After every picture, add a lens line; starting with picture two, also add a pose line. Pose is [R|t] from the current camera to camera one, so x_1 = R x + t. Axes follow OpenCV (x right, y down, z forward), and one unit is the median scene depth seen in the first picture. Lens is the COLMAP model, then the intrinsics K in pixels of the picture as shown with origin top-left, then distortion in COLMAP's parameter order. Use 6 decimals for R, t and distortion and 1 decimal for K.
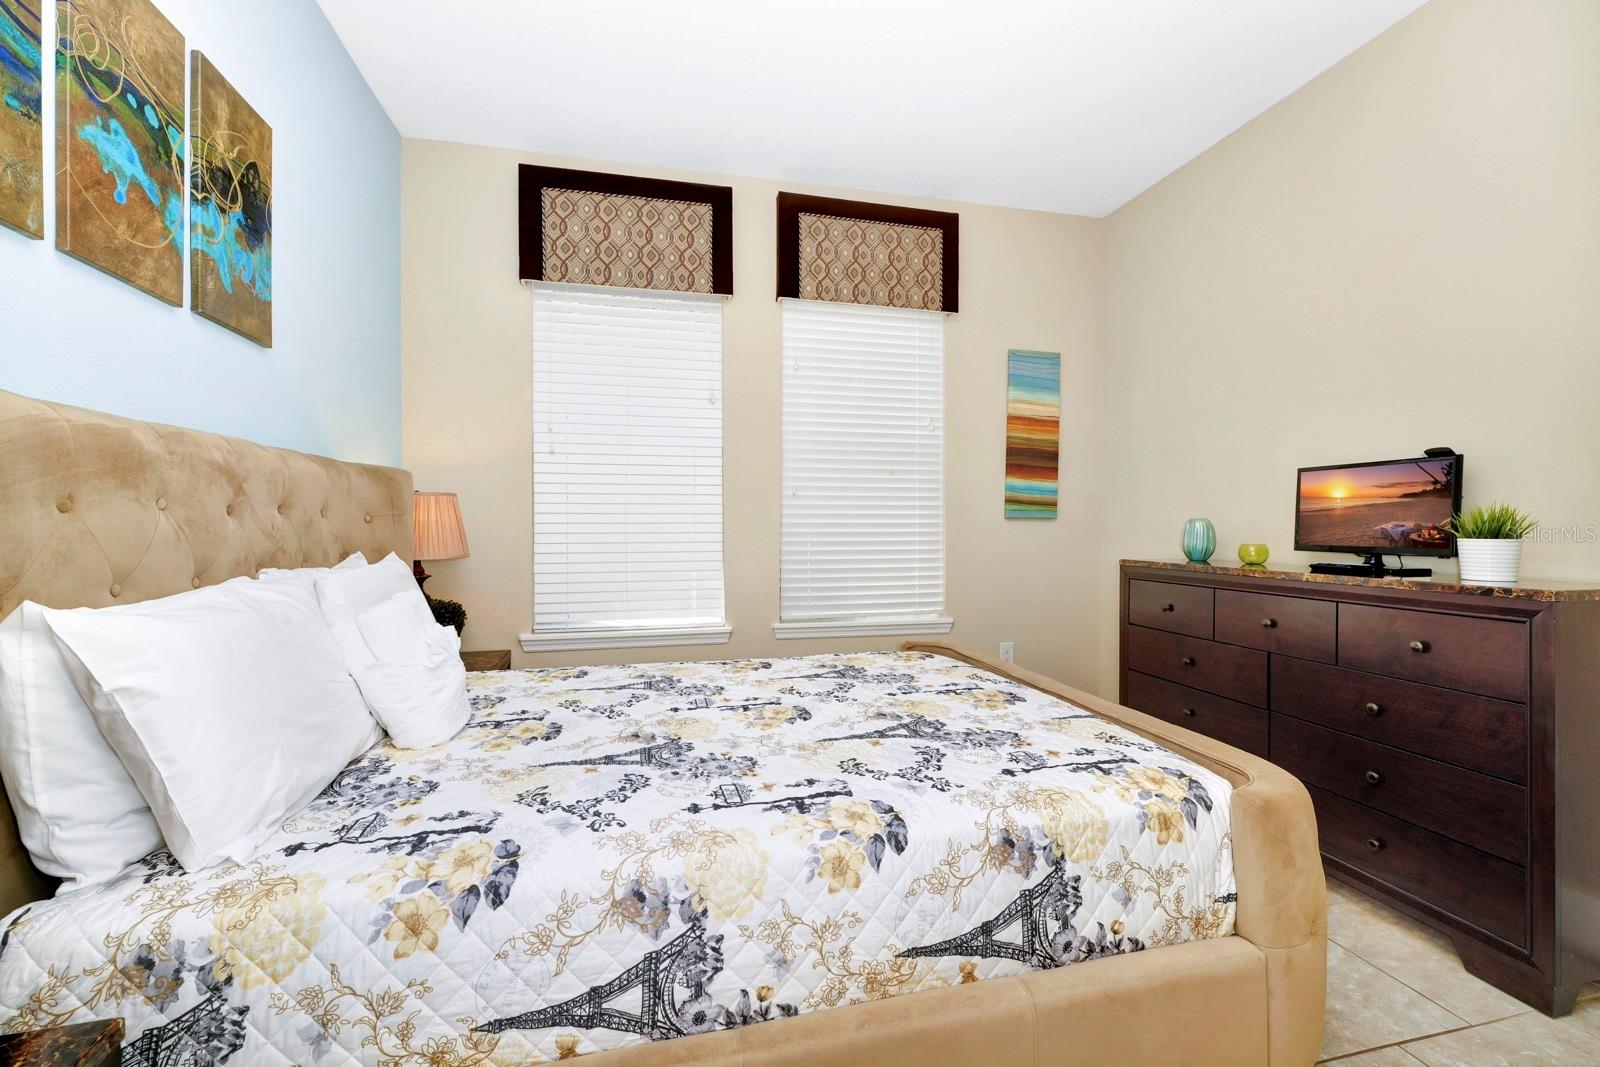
lens RADIAL K [[660.9, 0, 799.3], [0, 660.9, 526.5], [0, 0, 1]] dist [-0.001226, -0.000146]
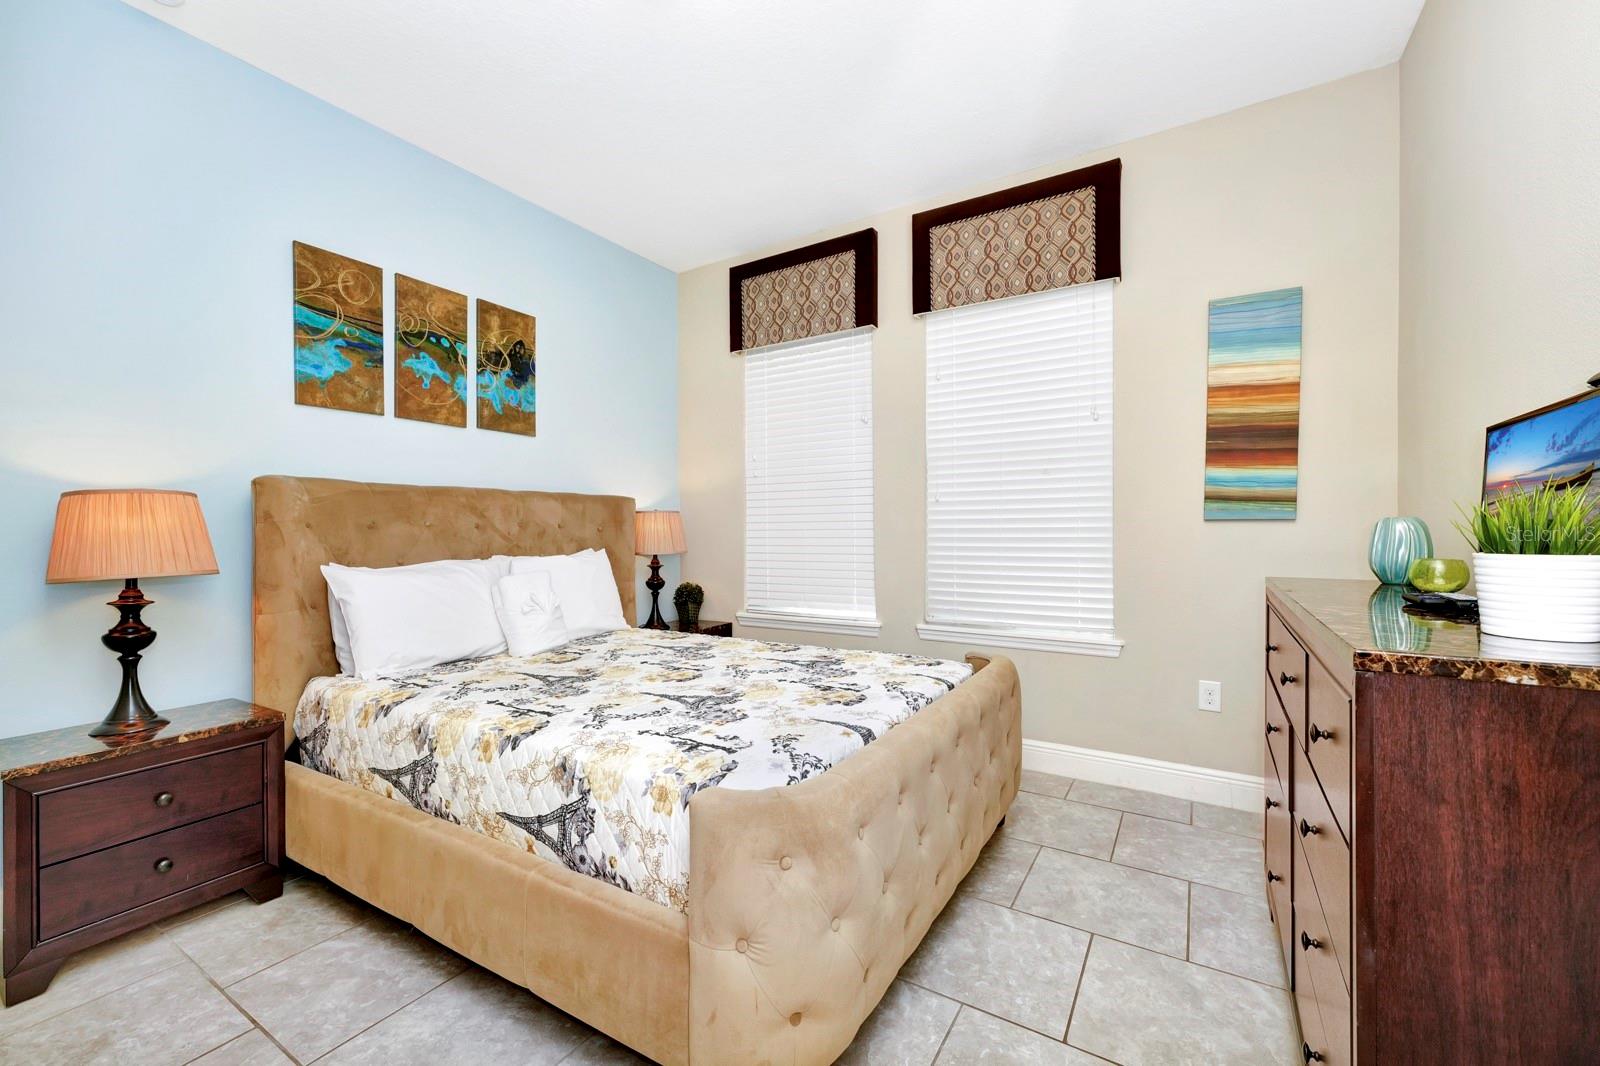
lens RADIAL K [[637.8, 0, 800.0], [0, 637.8, 533.0], [0, 0, 1]] dist [-0.000919, -0.000039]
pose [[0.709317, -0.002753, -0.704884, 0.920455], [0.004278, 0.999991, 0.000399, 0.000658], [0.704876, -0.003299, 0.709322, 0.243248]]
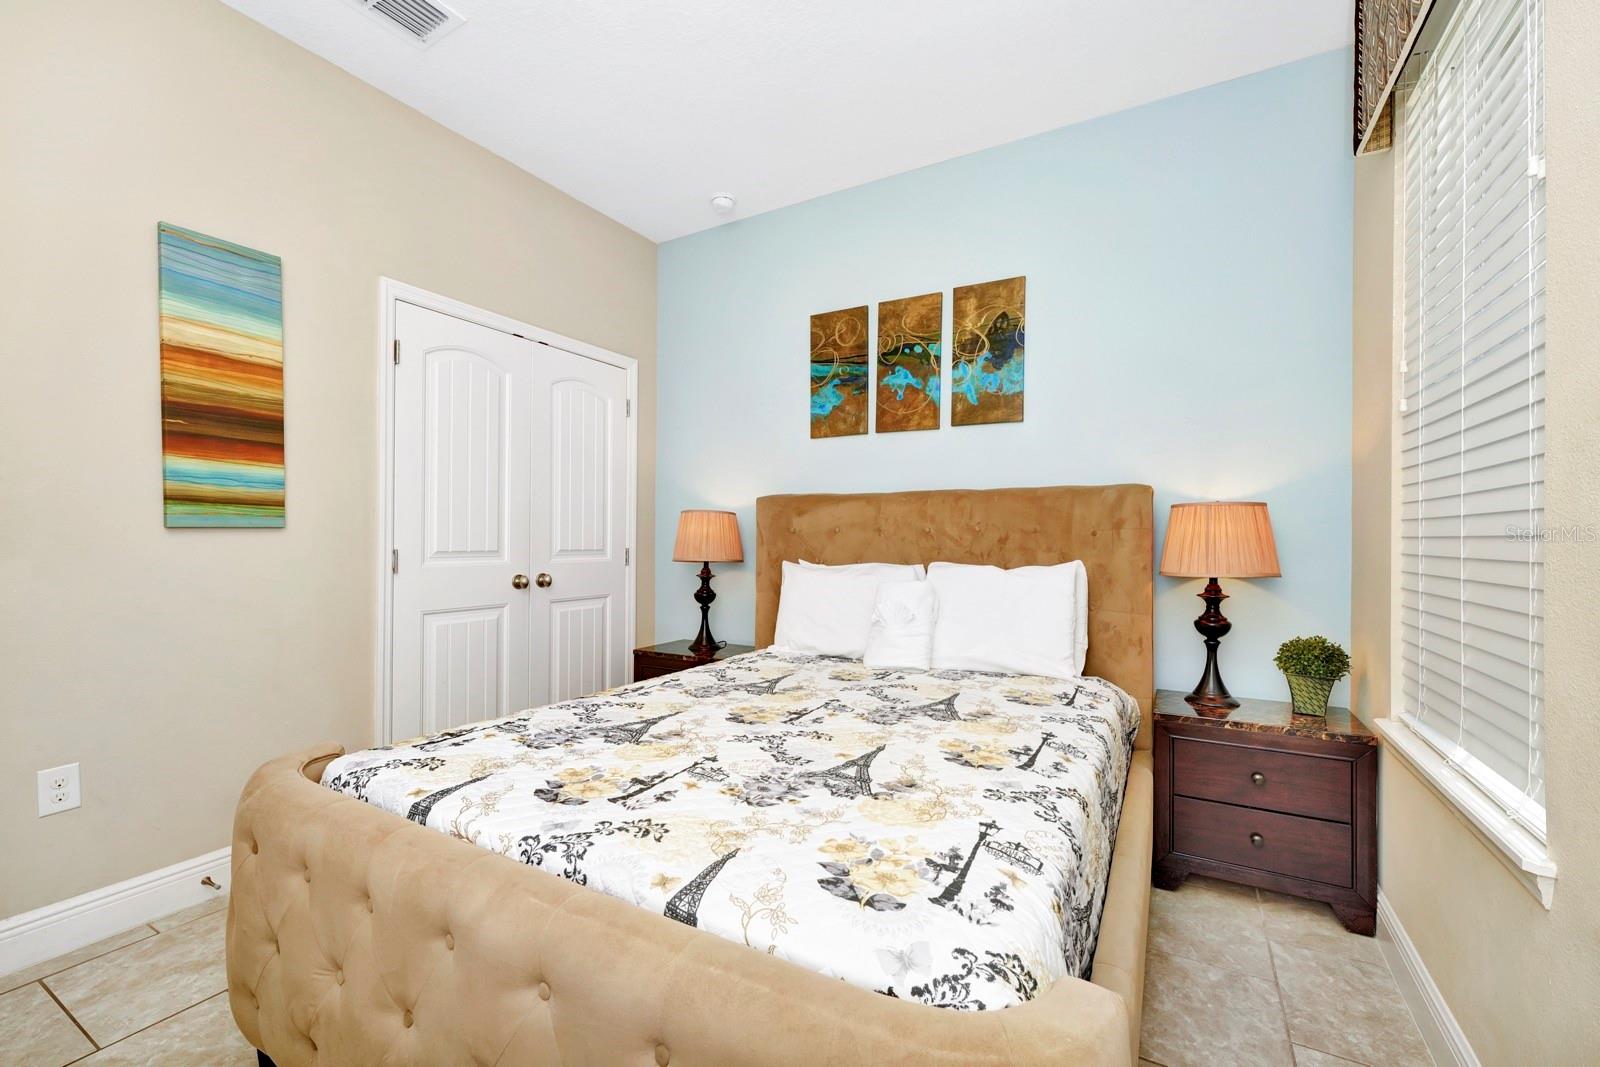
lens RADIAL K [[662.2, 0, 798.7], [0, 662.2, 537.1], [0, 0, 1]] dist [-0.000589, -0.000011]
pose [[-0.686274, -0.000959, -0.727343, 0.618962], [-0.008110, 0.999947, 0.006333, -0.010351], [0.727298, 0.010245, -0.686245, 1.576618]]
